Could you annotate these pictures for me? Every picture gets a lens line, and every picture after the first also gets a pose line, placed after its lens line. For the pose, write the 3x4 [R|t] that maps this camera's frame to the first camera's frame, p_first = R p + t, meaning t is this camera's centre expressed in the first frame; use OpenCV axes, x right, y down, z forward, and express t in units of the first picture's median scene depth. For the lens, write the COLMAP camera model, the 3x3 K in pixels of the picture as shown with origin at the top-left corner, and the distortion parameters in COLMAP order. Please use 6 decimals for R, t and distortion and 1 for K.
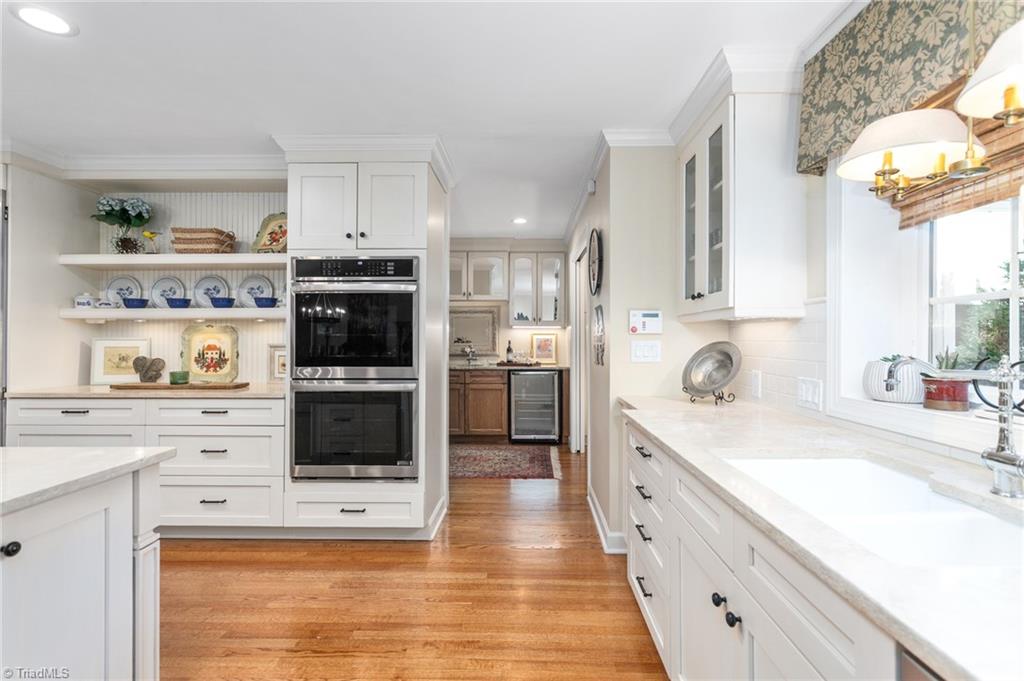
lens RADIAL K [[487.5, 0, 516.1], [0, 487.5, 335.8], [0, 0, 1]] dist [0.002042, -0.000016]
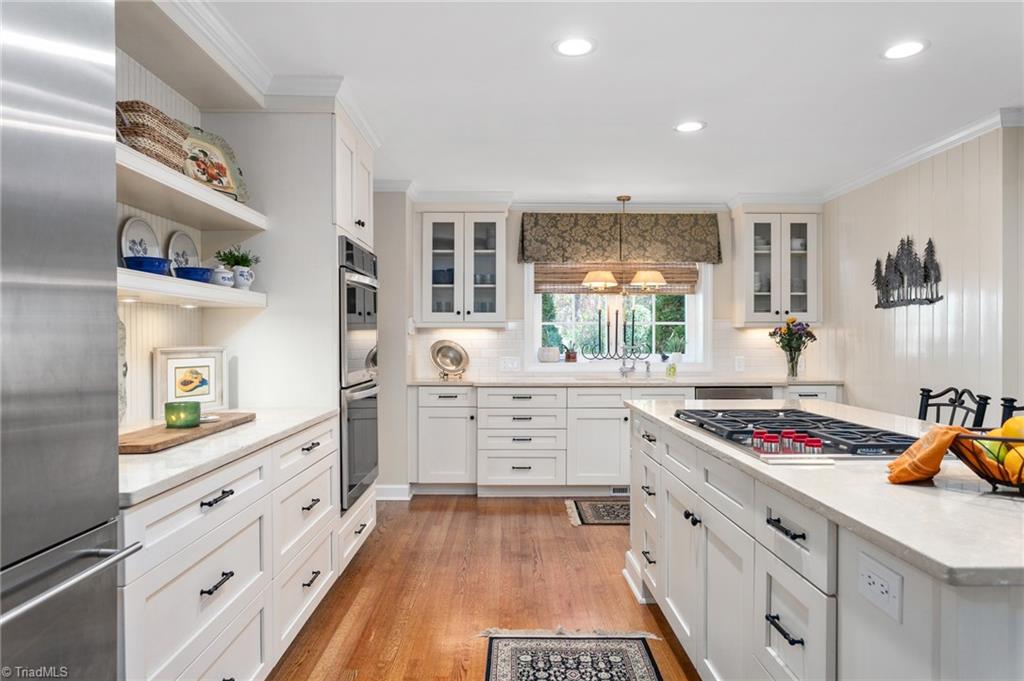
lens RADIAL K [[655.3, 0, 529.5], [0, 655.3, 340.1], [0, 0, 1]] dist [0.000763, 0.000571]
pose [[-0.059115, -0.002481, 0.998248, -1.599989], [-0.005785, 0.999981, 0.002142, 0.005269], [-0.998234, -0.005648, -0.059128, 0.780564]]
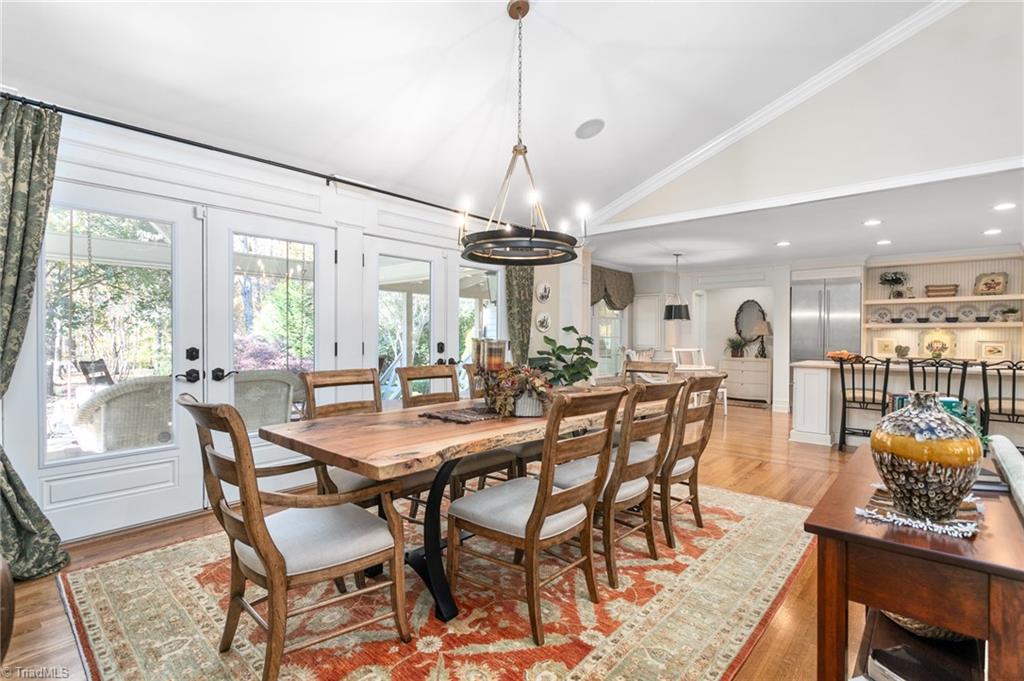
lens RADIAL K [[487.5, 0, 515.8], [0, 487.5, 342.1], [0, 0, 1]] dist [0.002042, -0.000016]
pose [[0.766009, 0.010126, -0.642750, -0.834822], [-0.001925, 0.999908, 0.013458, 0.003051], [0.642827, -0.009072, 0.765958, -2.130941]]
